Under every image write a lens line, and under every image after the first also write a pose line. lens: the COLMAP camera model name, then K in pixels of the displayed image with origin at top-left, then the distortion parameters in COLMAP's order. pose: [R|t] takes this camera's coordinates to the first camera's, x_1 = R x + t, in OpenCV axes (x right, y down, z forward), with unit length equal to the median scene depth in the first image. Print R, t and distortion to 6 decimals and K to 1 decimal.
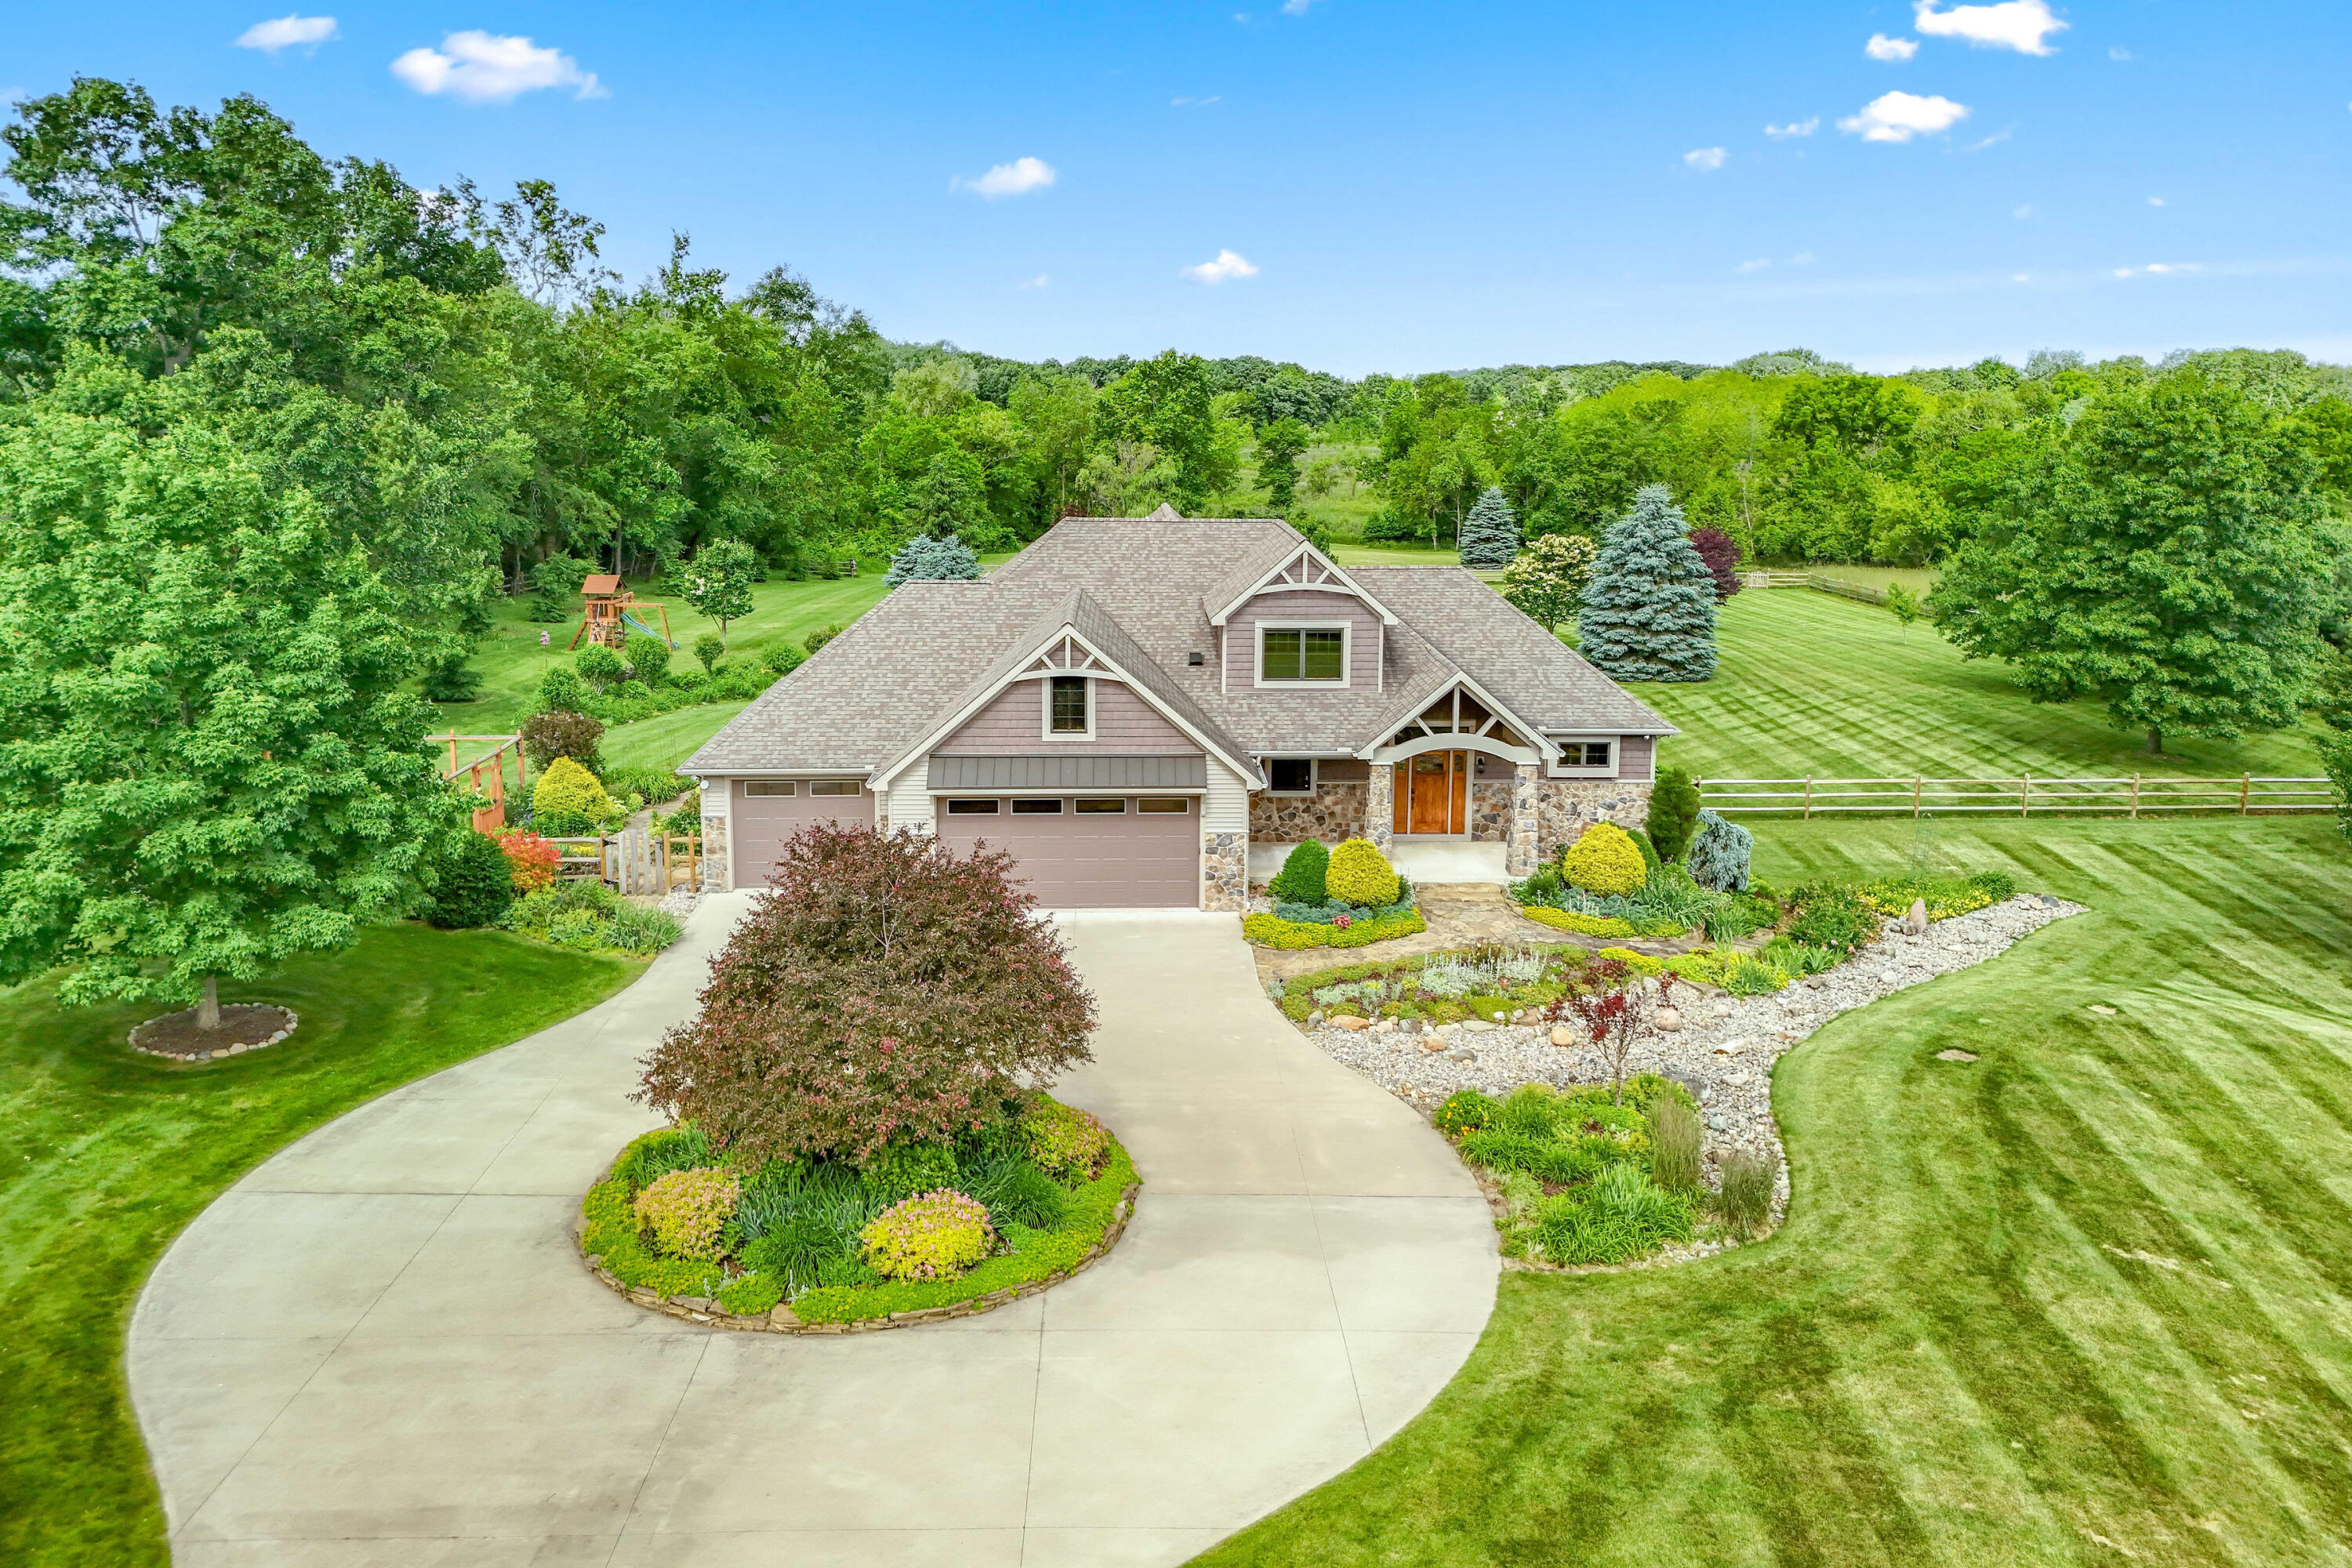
lens RADIAL K [[1647.7, 0, 1182.4], [0, 1647.7, 703.5], [0, 0, 1]] dist [0.091746, -0.094095]
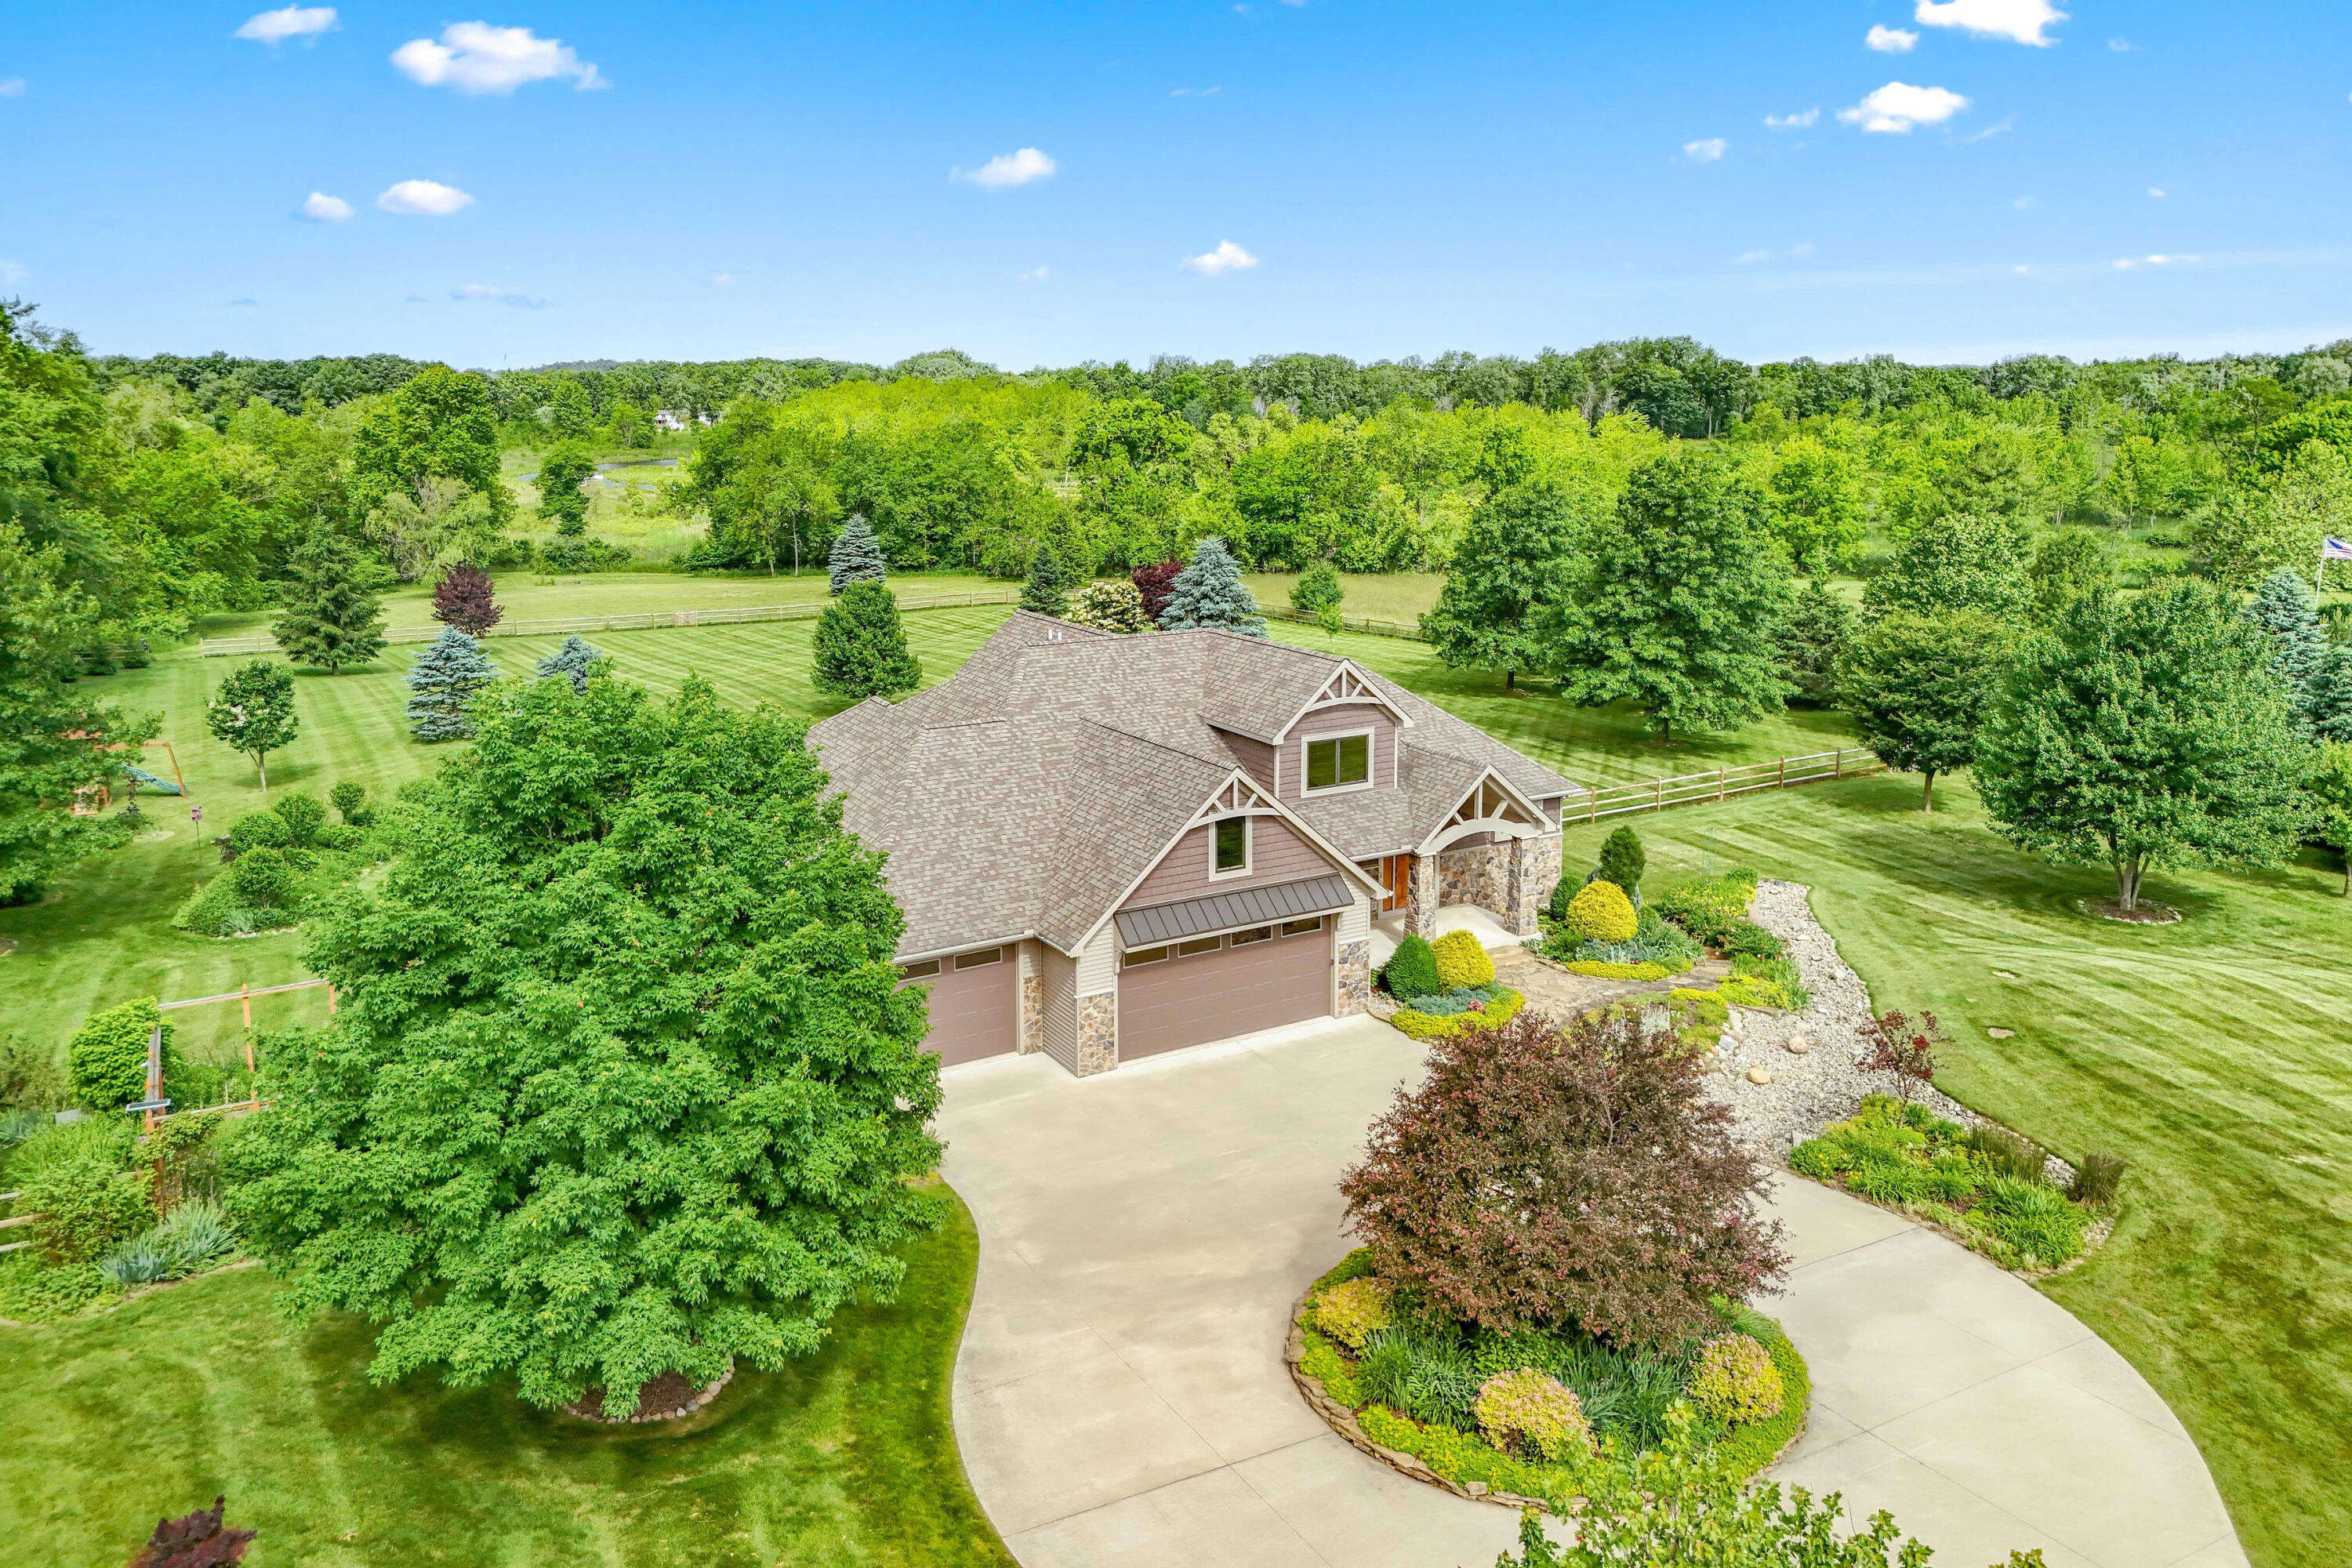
lens RADIAL K [[1647.7, 0, 1182.4], [0, 1647.7, 703.5], [0, 0, 1]] dist [0.091746, -0.094095]
pose [[0.888934, -0.094967, 0.448082, -0.498457], [0.095461, 0.995200, 0.021542, -0.101150], [-0.447977, 0.023625, 0.893733, 0.078455]]
